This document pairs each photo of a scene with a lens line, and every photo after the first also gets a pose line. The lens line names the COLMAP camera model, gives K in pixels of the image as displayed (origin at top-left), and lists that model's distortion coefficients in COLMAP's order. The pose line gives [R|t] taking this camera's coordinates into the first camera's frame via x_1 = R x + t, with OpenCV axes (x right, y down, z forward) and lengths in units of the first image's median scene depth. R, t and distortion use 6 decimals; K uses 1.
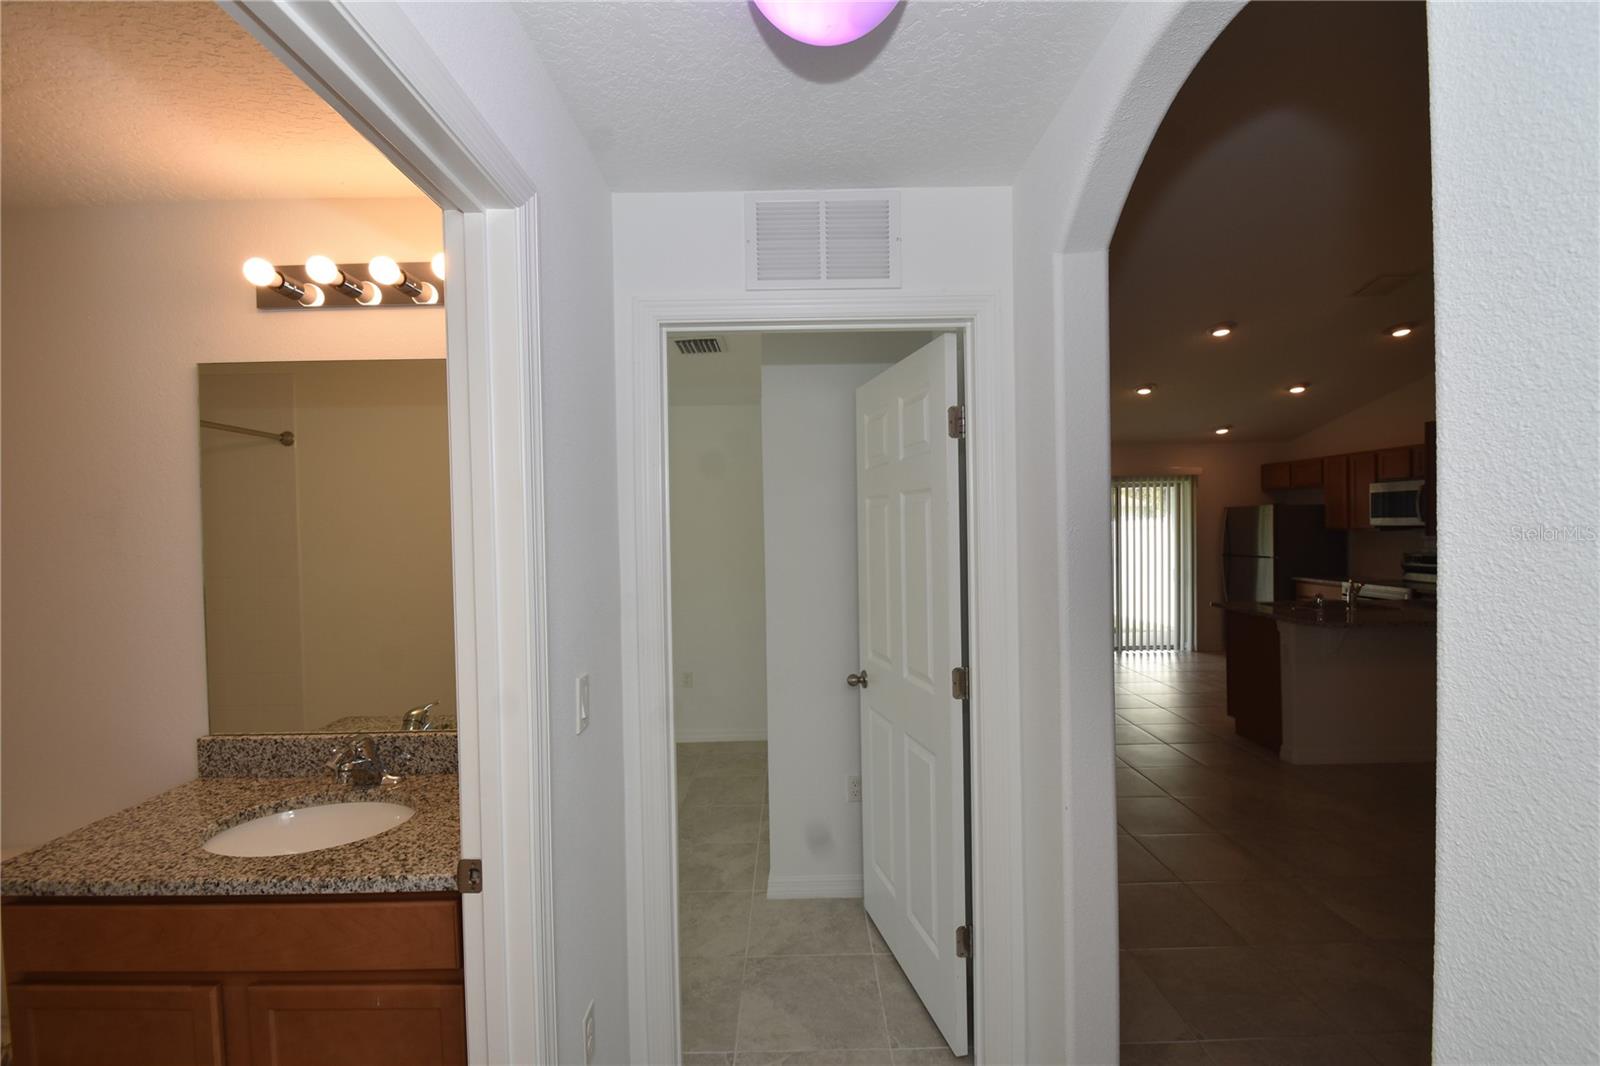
lens RADIAL K [[706.5, 0, 800.0], [0, 706.5, 533.0], [0, 0, 1]] dist [0.003526, -0.009465]
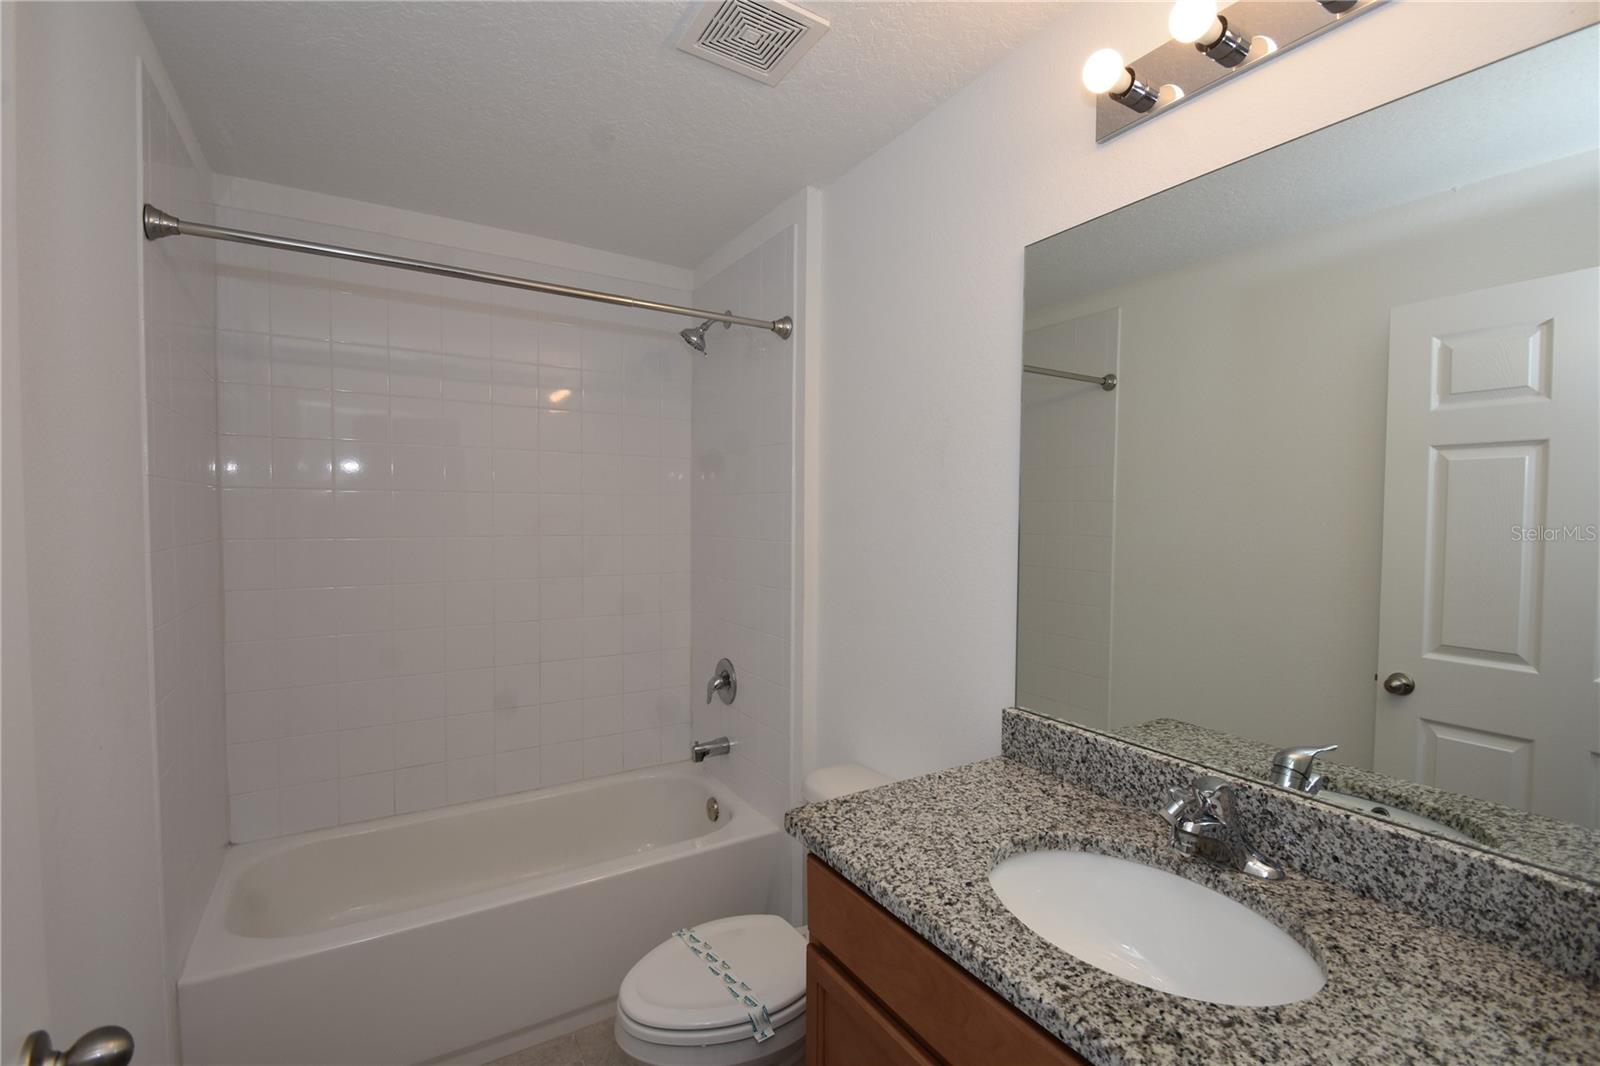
lens RADIAL K [[700.7, 0, 795.2], [0, 700.7, 540.5], [0, 0, 1]] dist [0.014022, -0.017254]
pose [[0.514709, 0.058749, -0.855350, -0.307851], [-0.031154, 0.998272, 0.049818, 0.066912], [0.856799, 0.001006, 0.515650, 0.390303]]
